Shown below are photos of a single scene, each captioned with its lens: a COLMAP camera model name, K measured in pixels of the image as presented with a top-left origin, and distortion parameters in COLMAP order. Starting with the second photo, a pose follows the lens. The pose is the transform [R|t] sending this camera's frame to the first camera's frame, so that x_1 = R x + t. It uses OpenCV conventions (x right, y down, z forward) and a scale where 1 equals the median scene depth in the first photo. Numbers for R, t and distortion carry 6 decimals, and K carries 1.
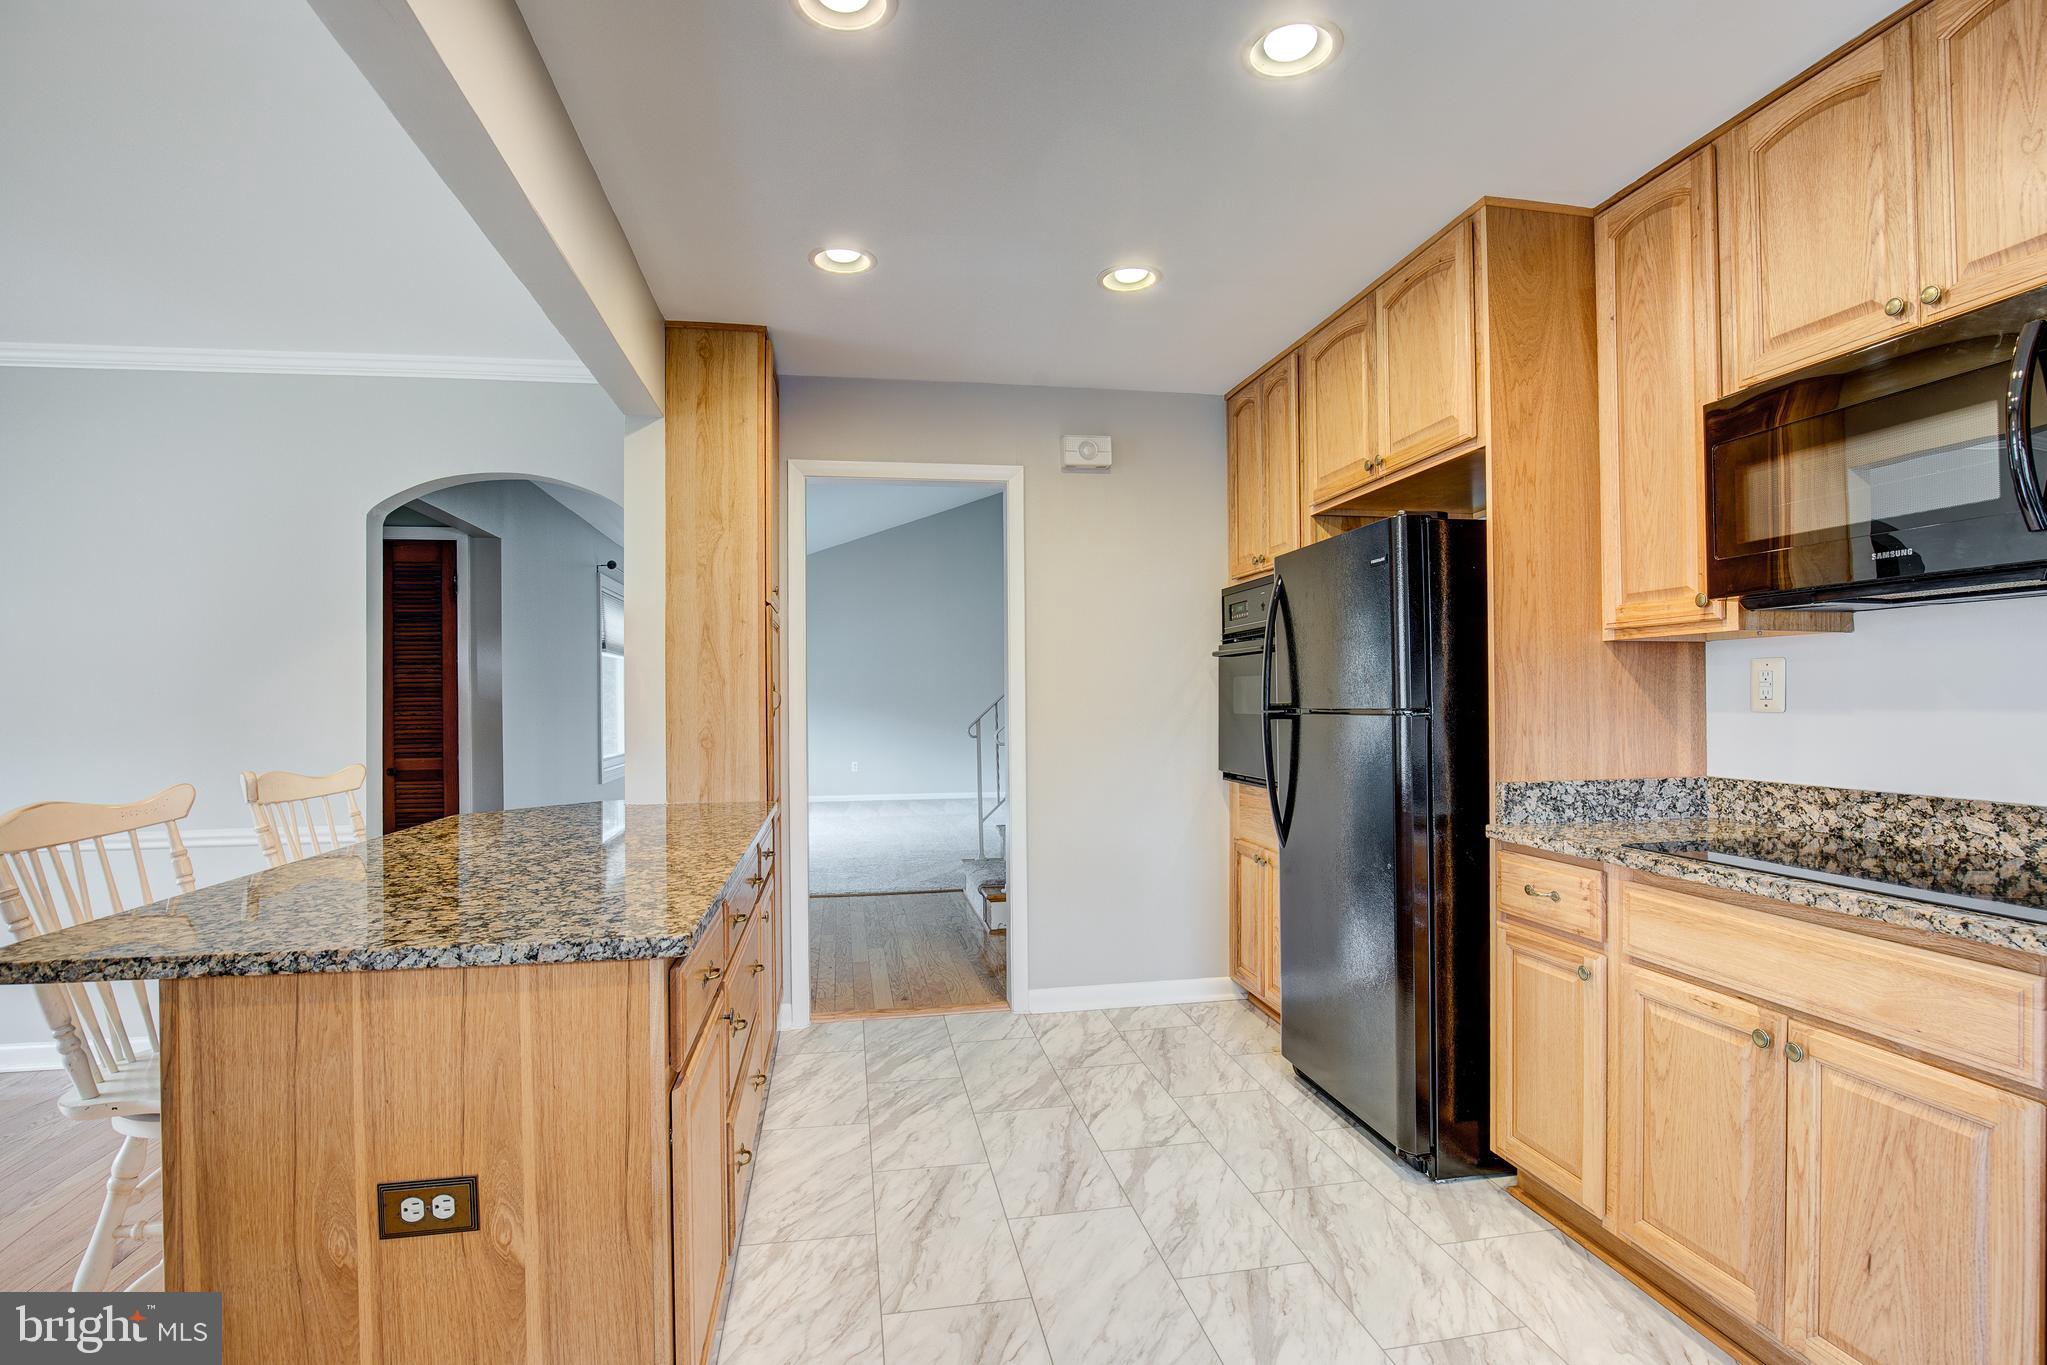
lens RADIAL K [[986.7, 0, 1016.7], [0, 986.7, 690.5], [0, 0, 1]] dist [-0.021181, 0.000361]
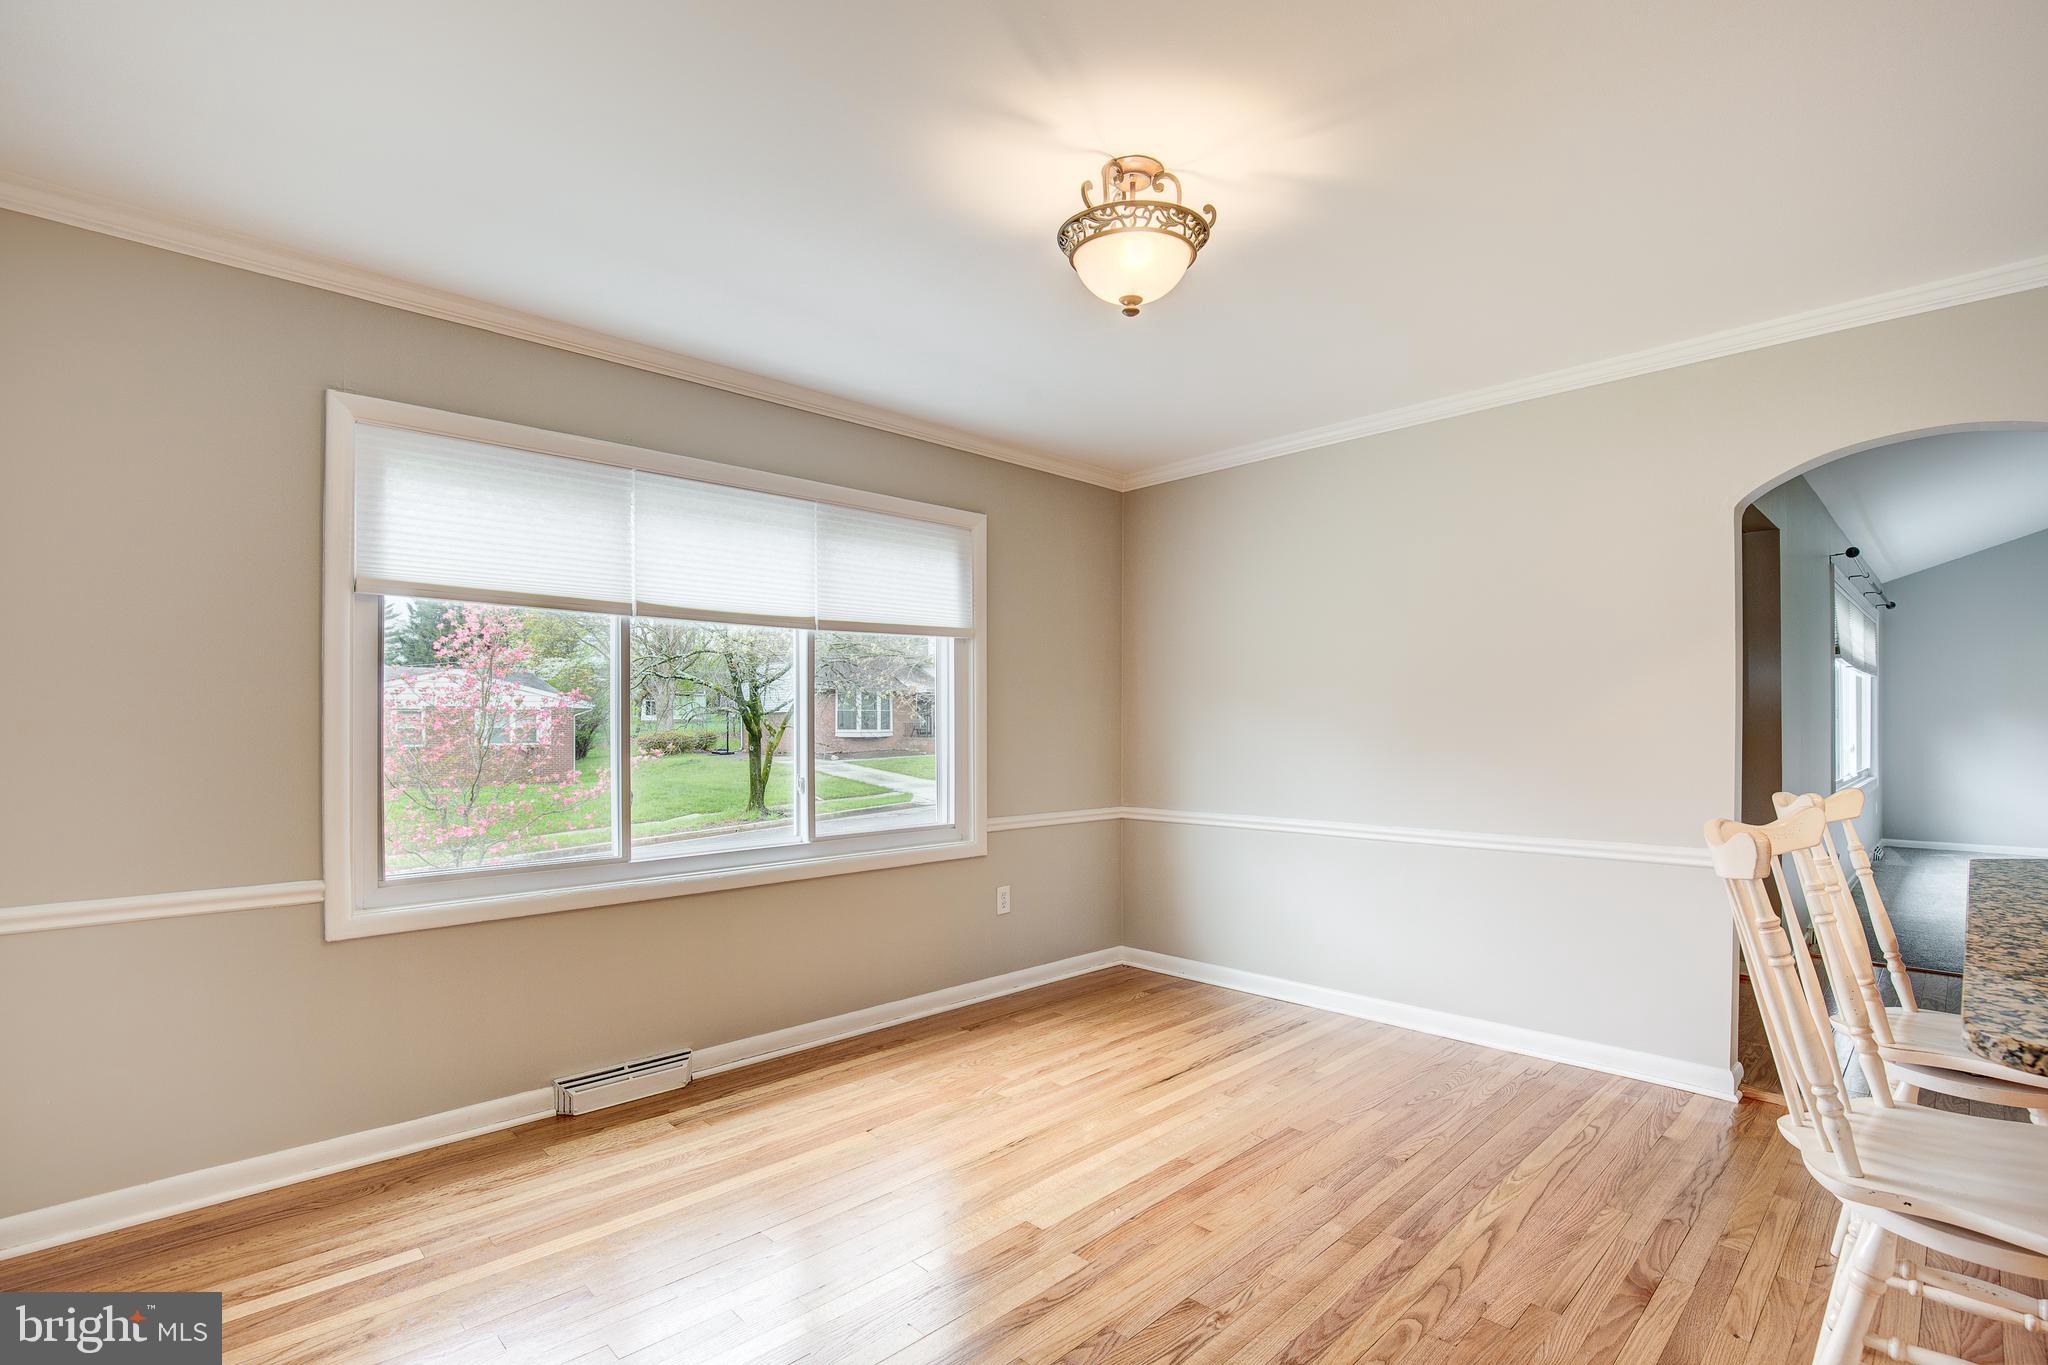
lens RADIAL K [[937.4, 0, 1028.1], [0, 937.4, 720.3], [0, 0, 1]] dist [-0.031683, 0.000215]
pose [[0.561137, 0.004087, -0.827713, -0.461568], [0.004295, 0.999960, 0.007850, 0.009680], [0.827711, -0.007960, 0.561097, -0.030595]]
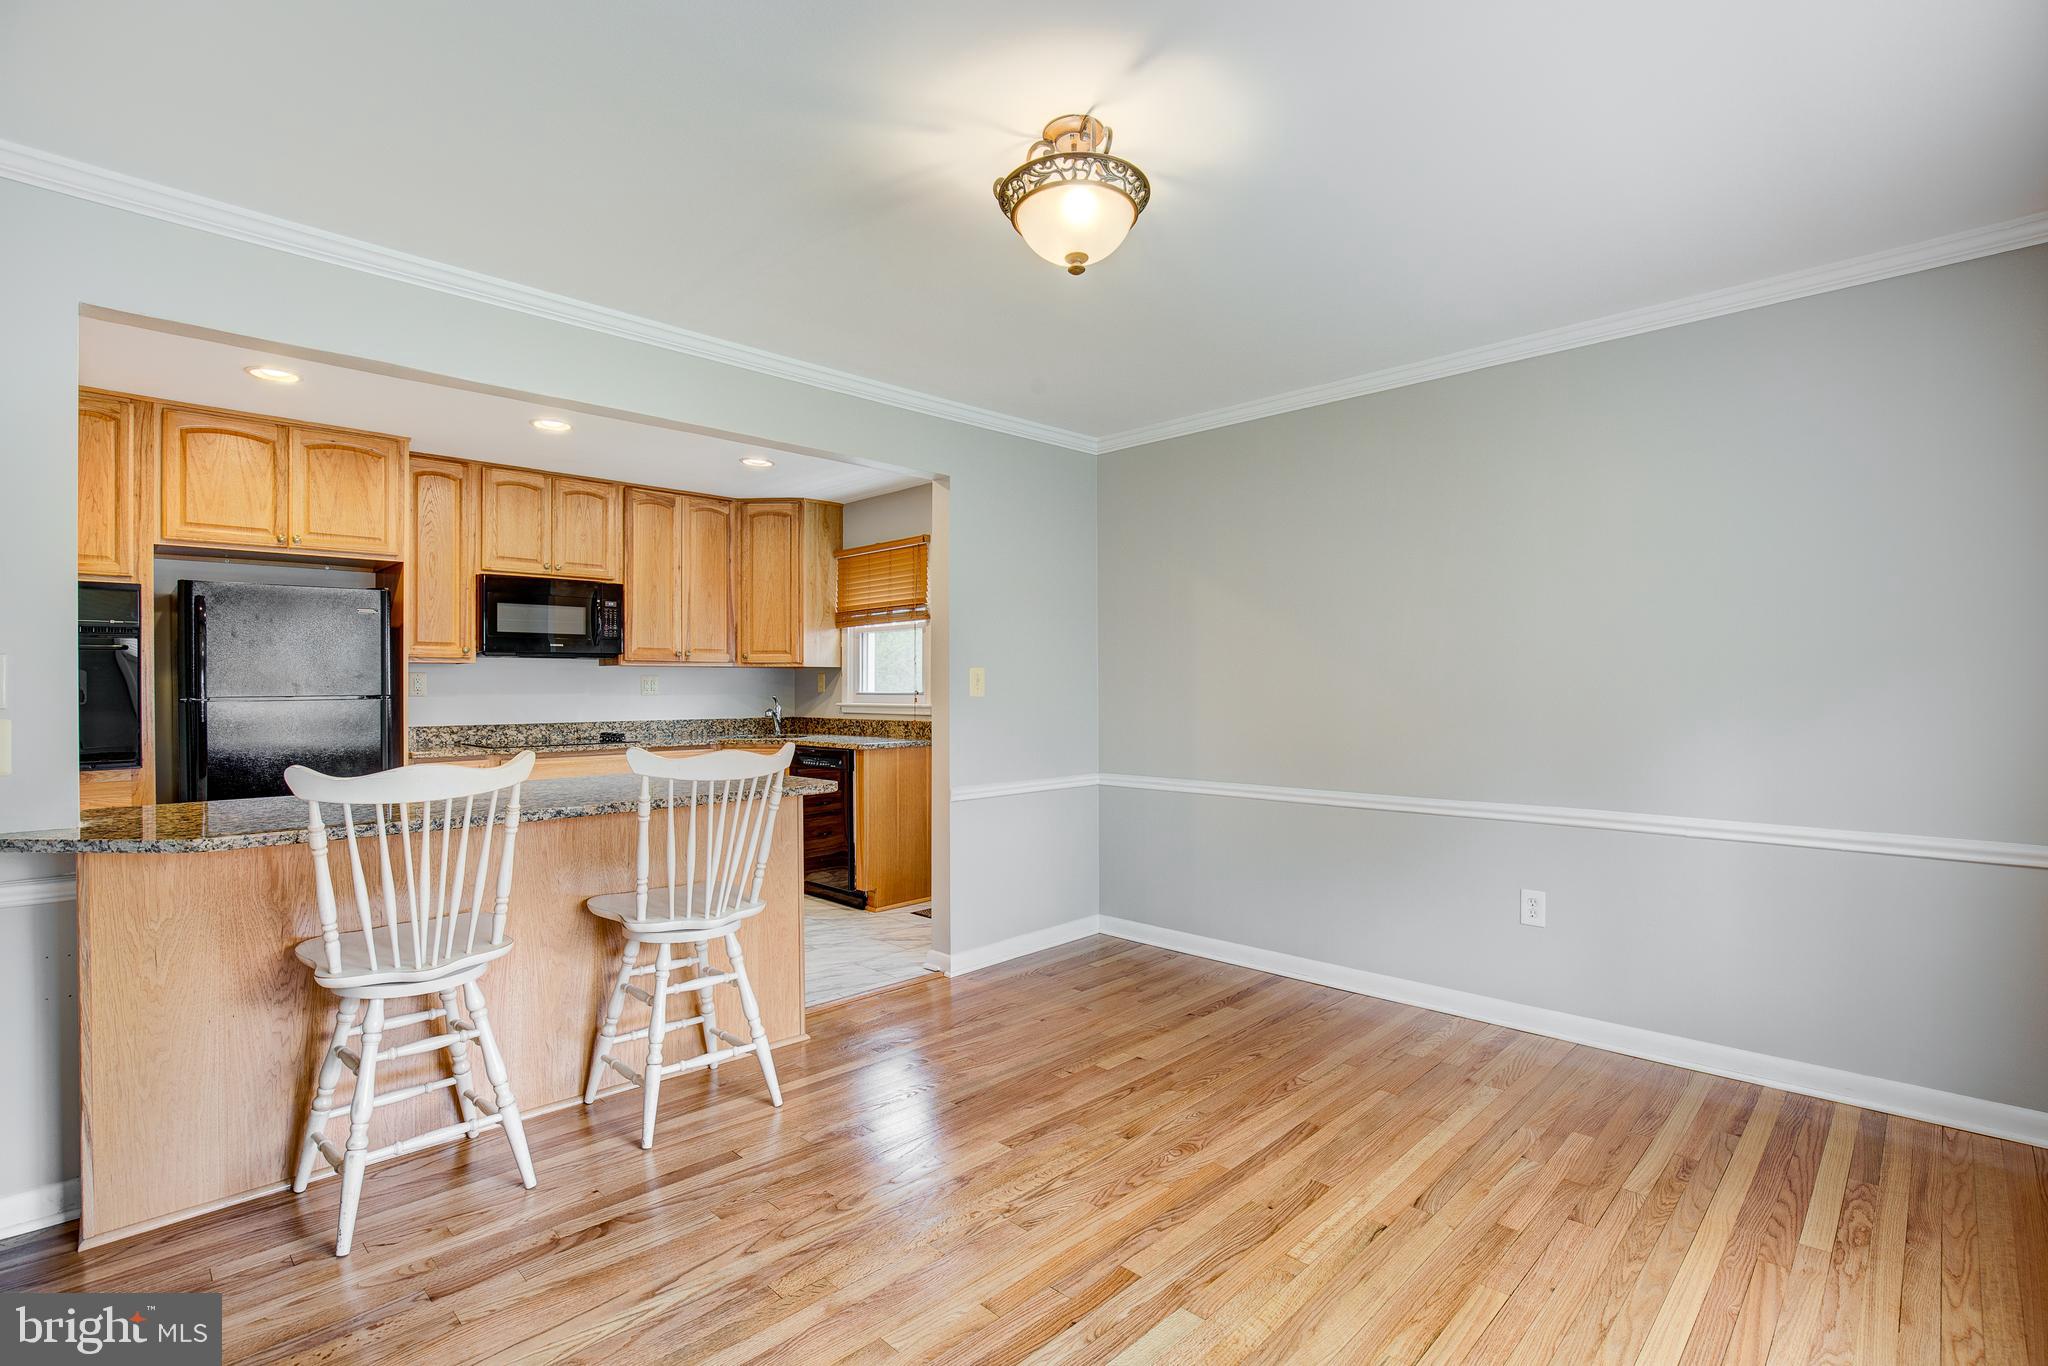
lens RADIAL K [[960.3, 0, 1024.0], [0, 960.3, 683.0], [0, 0, 1]] dist [-0.031252, 0.000646]
pose [[-0.573388, 0.012668, 0.819186, -1.805344], [0.001763, 0.999897, -0.014229, 0.023951], [-0.819282, -0.006714, -0.573352, 1.071356]]
